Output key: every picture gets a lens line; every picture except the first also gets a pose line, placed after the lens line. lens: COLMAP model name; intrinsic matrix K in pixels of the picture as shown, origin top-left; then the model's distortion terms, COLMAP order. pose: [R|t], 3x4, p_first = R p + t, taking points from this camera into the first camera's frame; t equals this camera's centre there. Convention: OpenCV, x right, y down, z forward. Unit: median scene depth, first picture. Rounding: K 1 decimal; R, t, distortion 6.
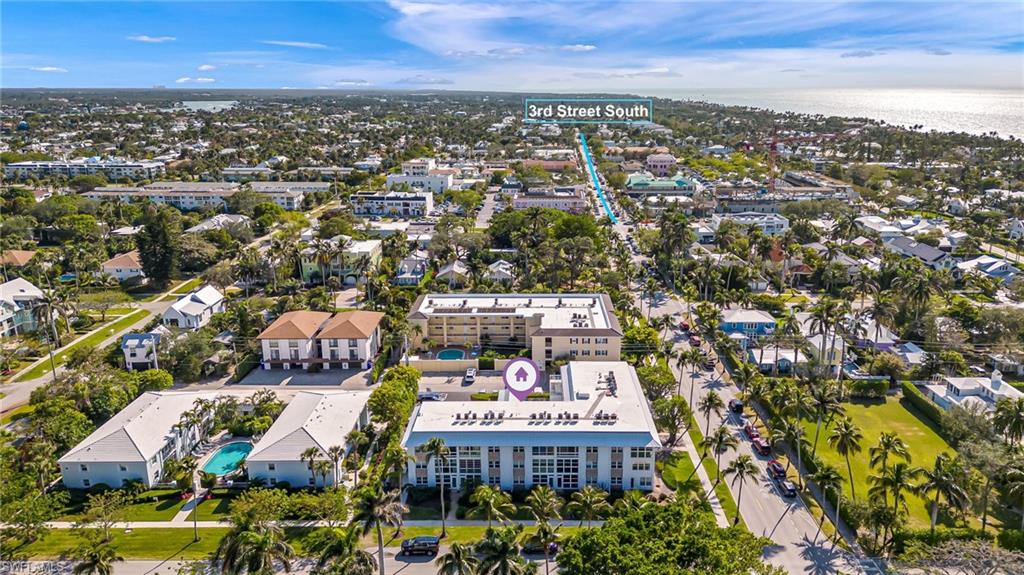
lens RADIAL K [[710.5, 0, 515.6], [0, 710.5, 342.5], [0, 0, 1]] dist [0.091834, 0.000266]
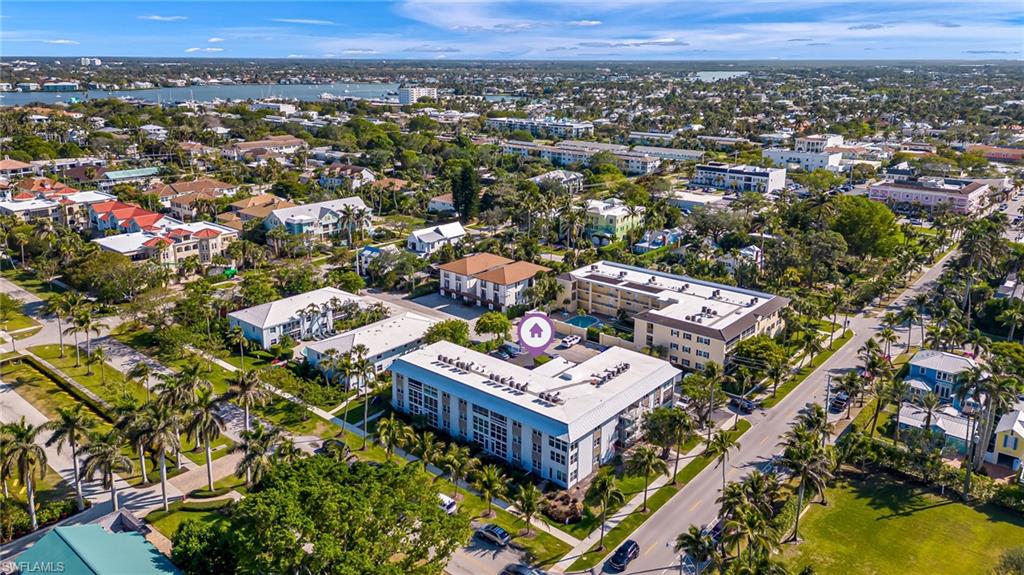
lens RADIAL K [[720.3, 0, 512.0], [0, 720.3, 287.5], [0, 0, 1]] dist [0.111845, 0.001152]
pose [[0.780972, 0.204452, -0.590154, 0.559485], [-0.224841, 0.973584, 0.039748, -0.060675], [0.582692, 0.101649, 0.806311, 0.147569]]
